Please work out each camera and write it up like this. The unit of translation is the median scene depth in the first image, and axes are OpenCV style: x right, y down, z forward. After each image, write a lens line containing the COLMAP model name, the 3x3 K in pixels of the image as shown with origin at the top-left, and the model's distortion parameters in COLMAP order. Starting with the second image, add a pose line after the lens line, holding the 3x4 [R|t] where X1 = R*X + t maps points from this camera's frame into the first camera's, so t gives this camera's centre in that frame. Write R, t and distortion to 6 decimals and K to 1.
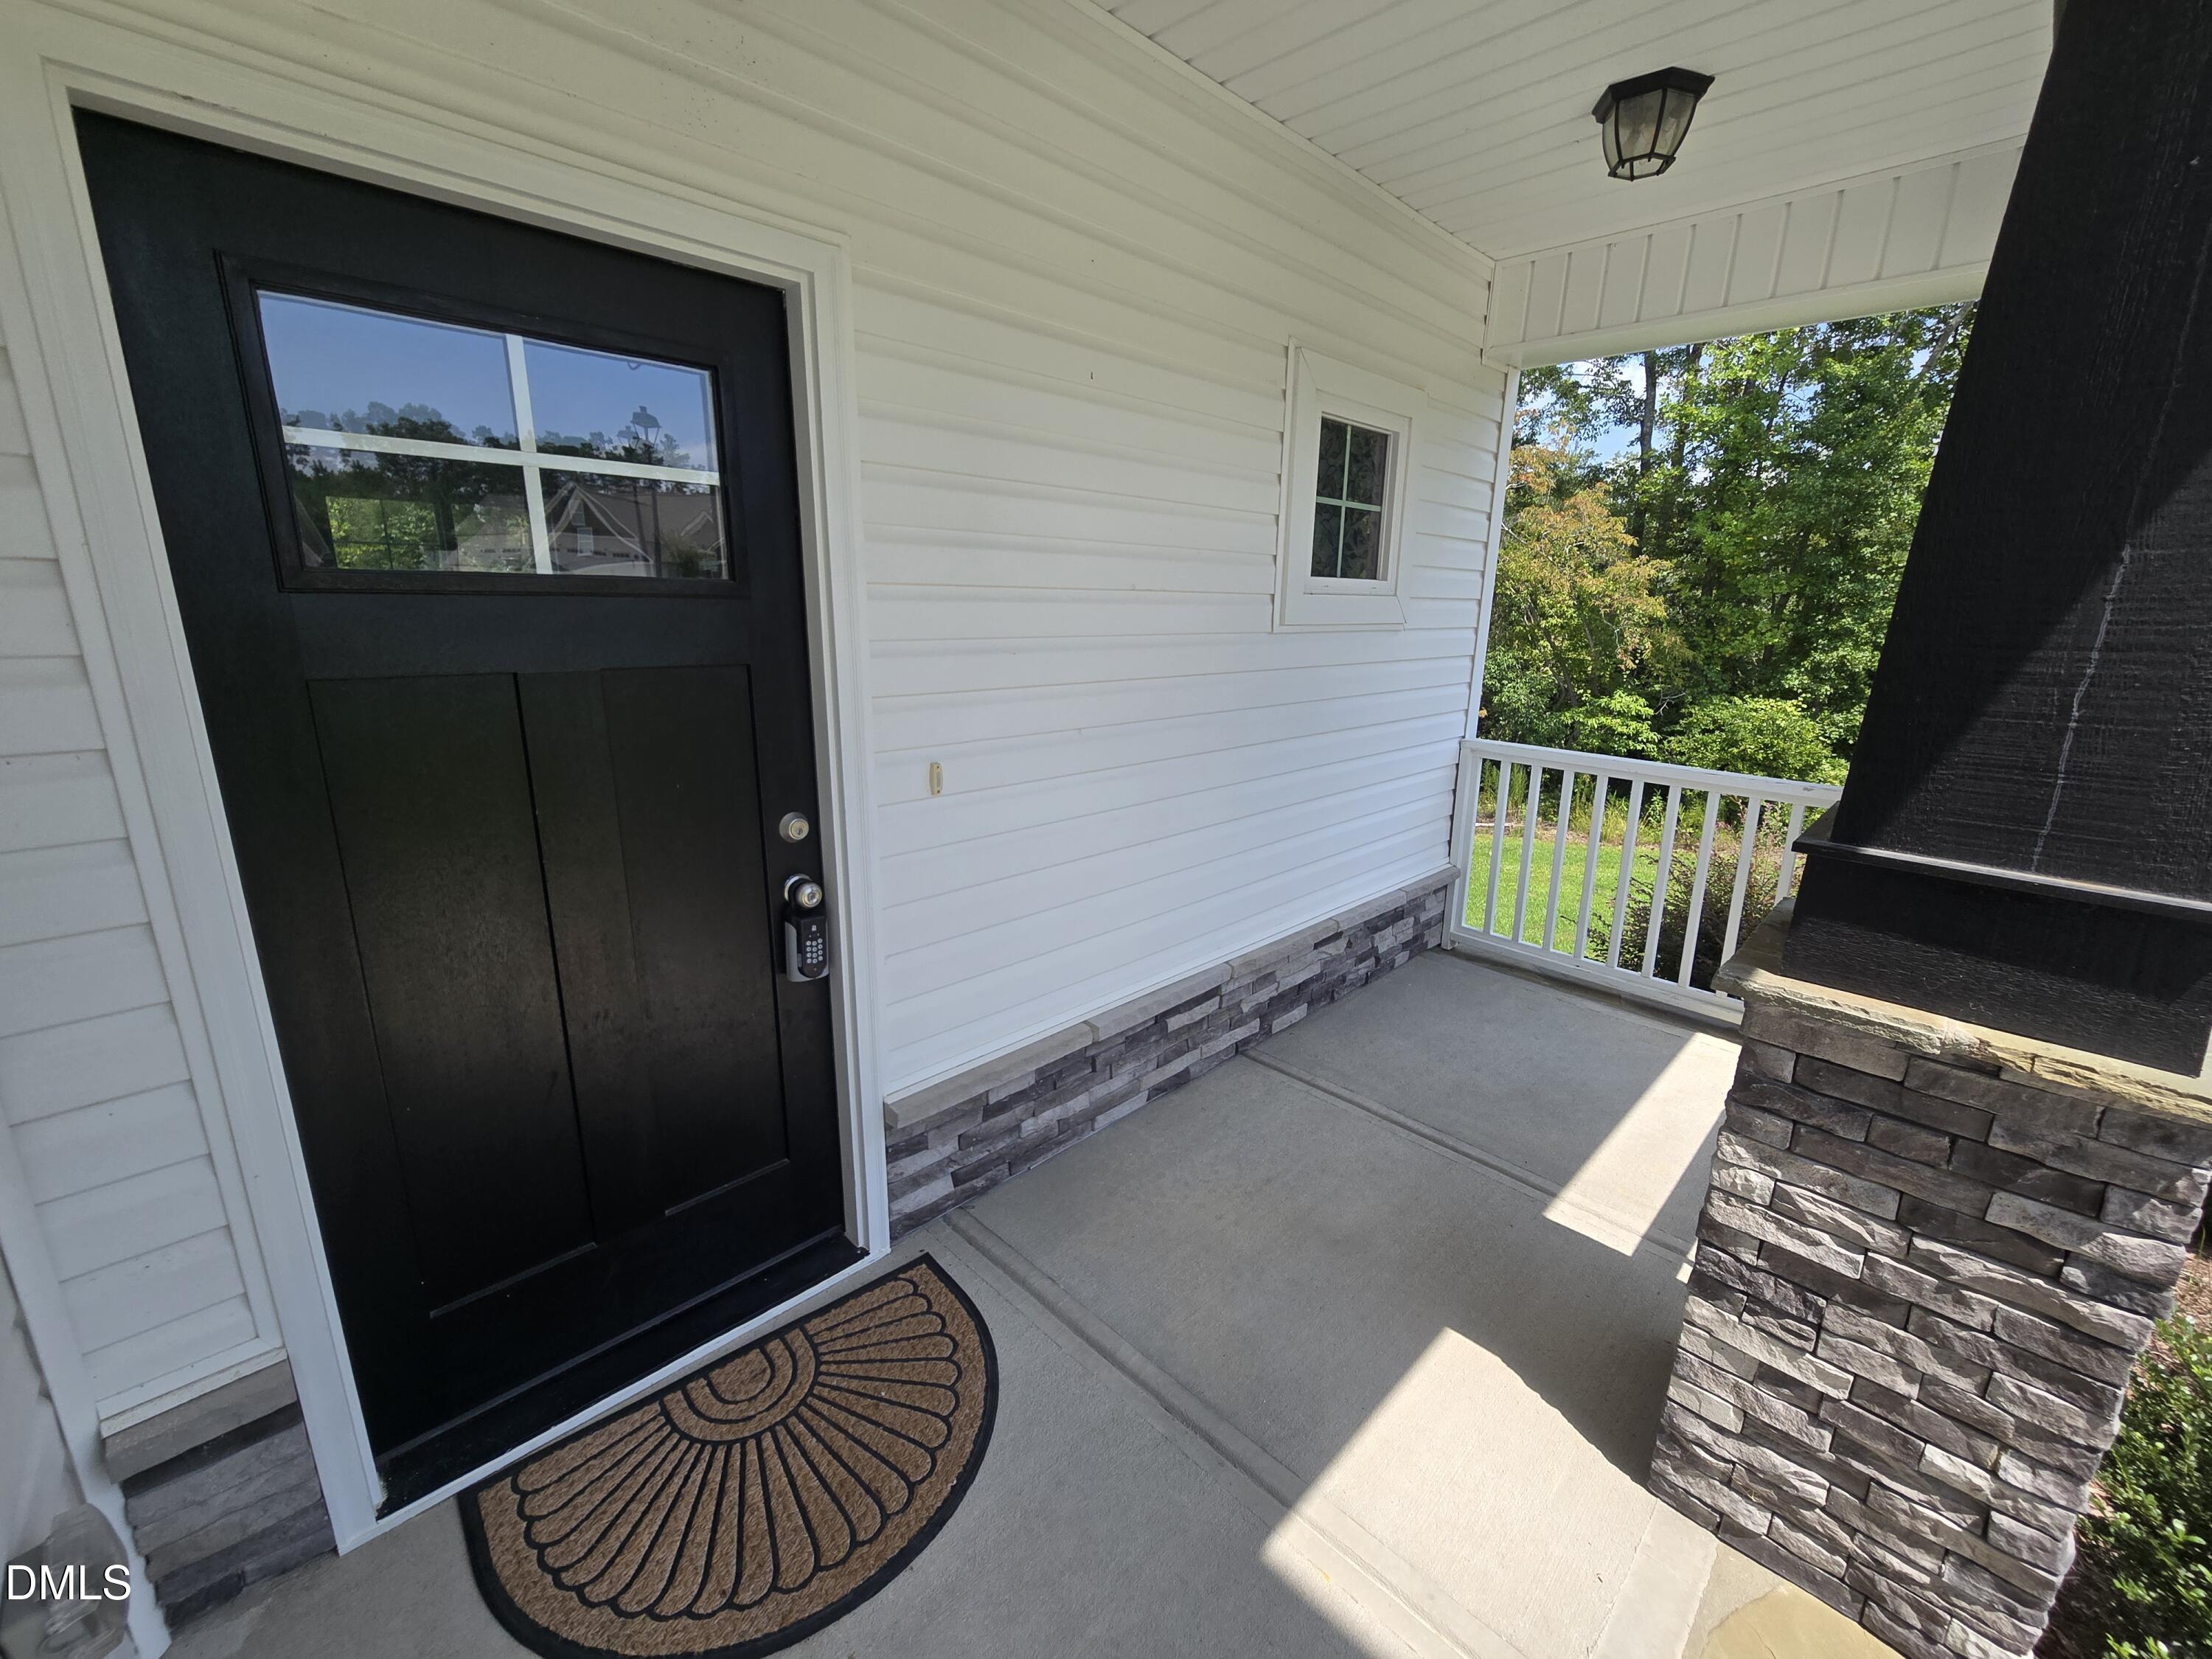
lens RADIAL K [[894.8, 0, 1106.0], [0, 894.8, 829.5], [0, 0, 1]] dist [-0.000130, 0.000954]
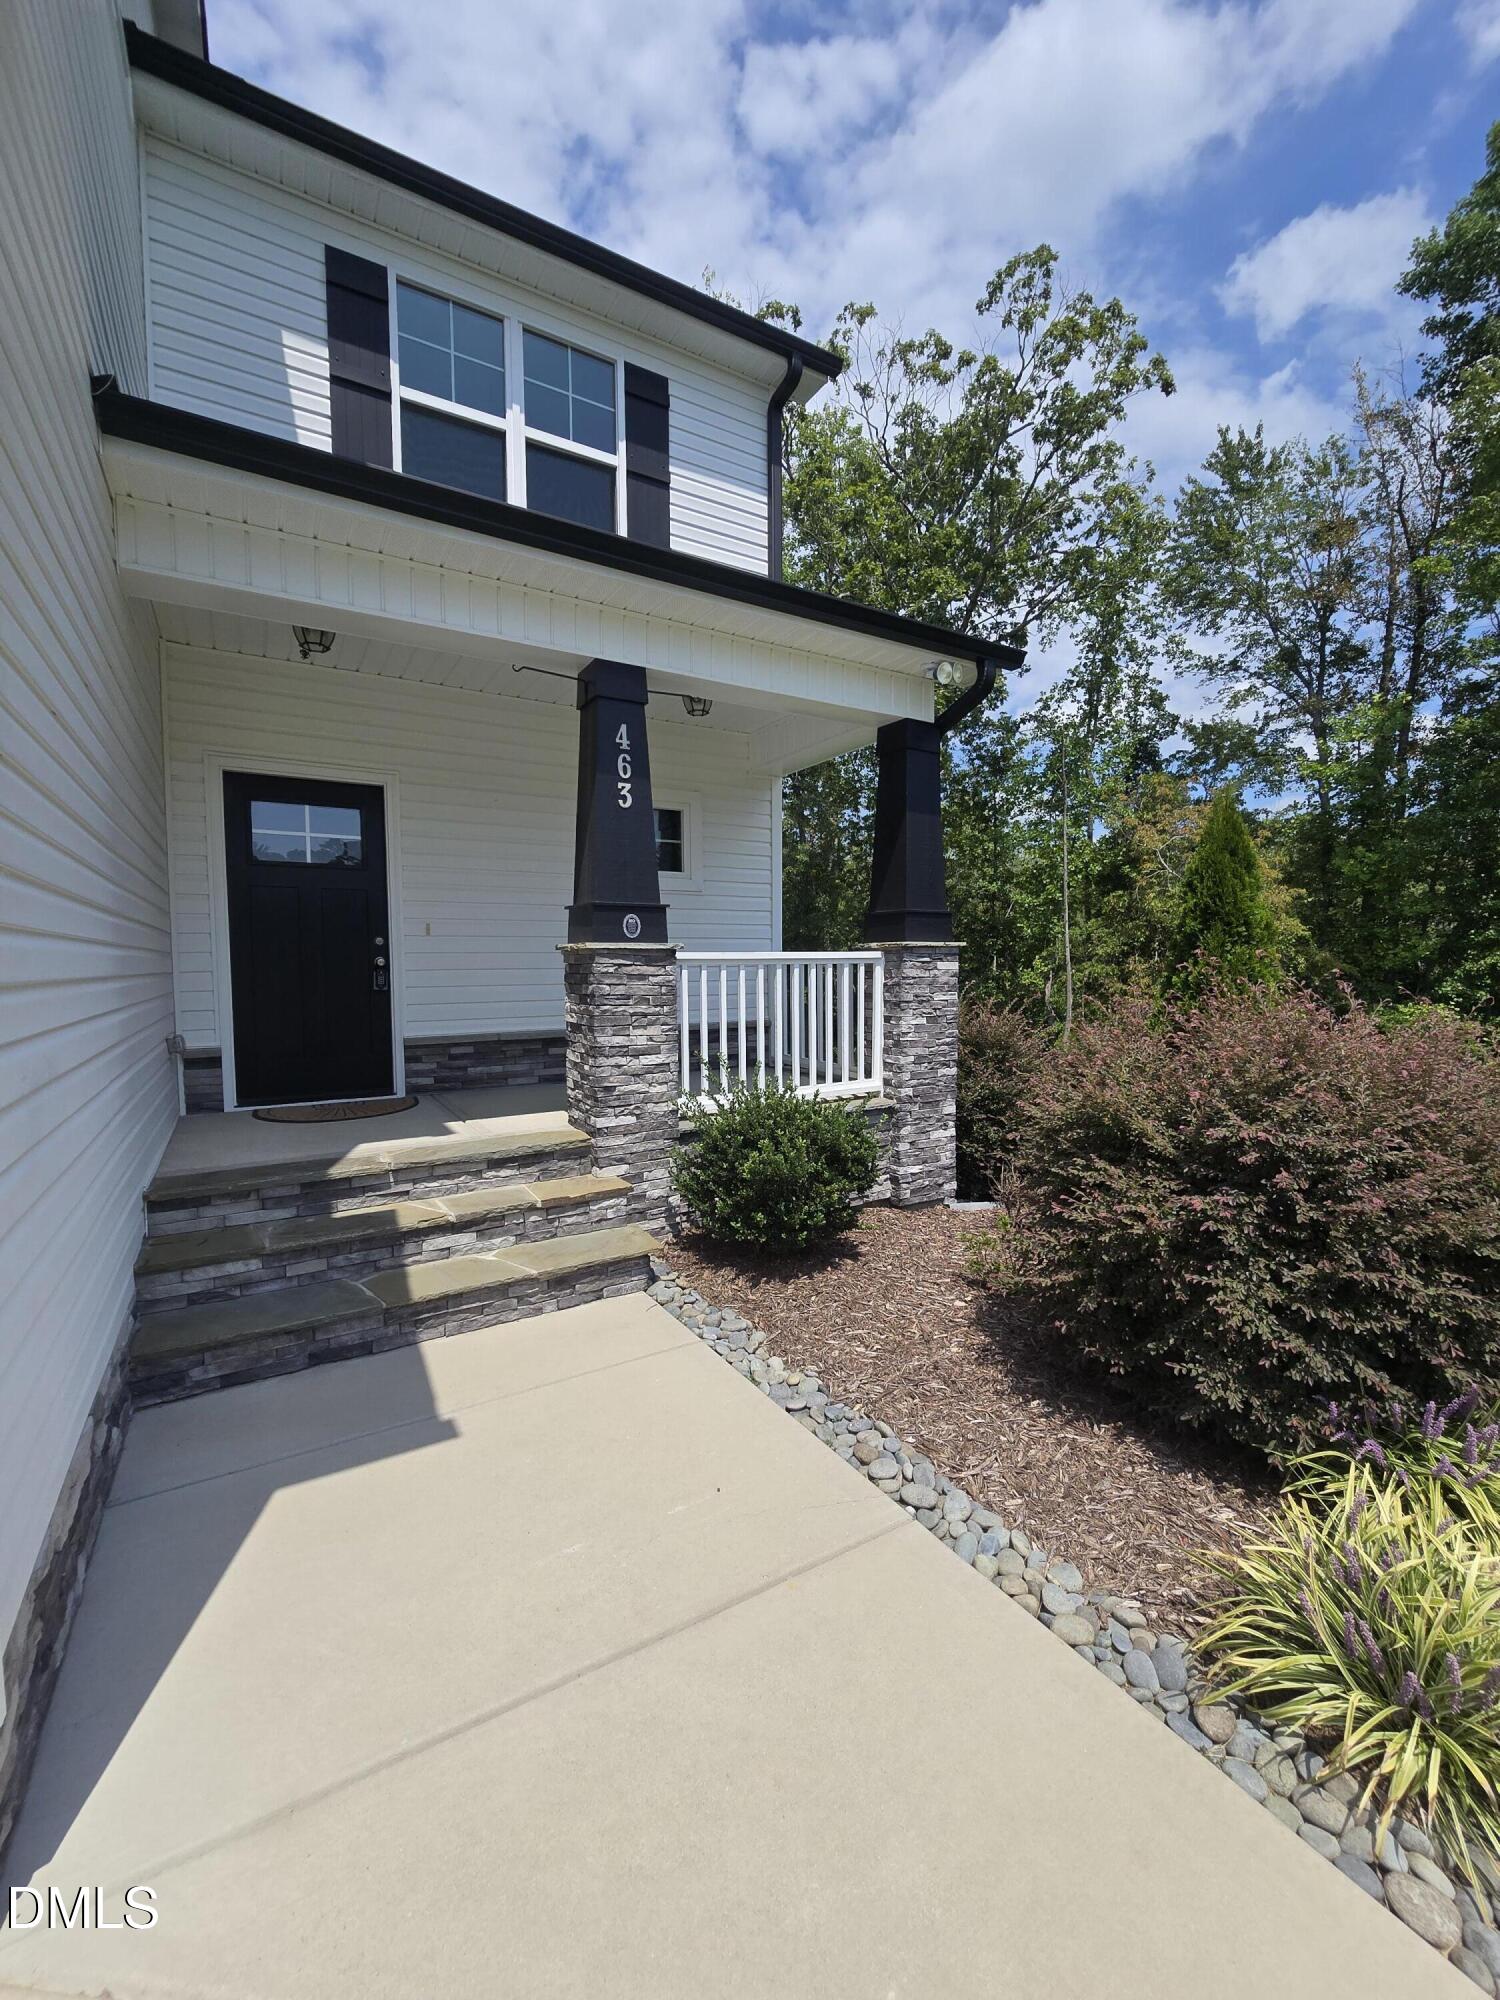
lens RADIAL K [[809.1, 0, 750.0], [0, 809.1, 1000.0], [0, 0, 1]] dist [-0.000130, 0.000954]
pose [[0.973914, -0.016837, -0.226293, 1.301171], [-0.029644, 0.979257, -0.200443, 0.610350], [0.224974, 0.201922, 0.953213, -1.152480]]
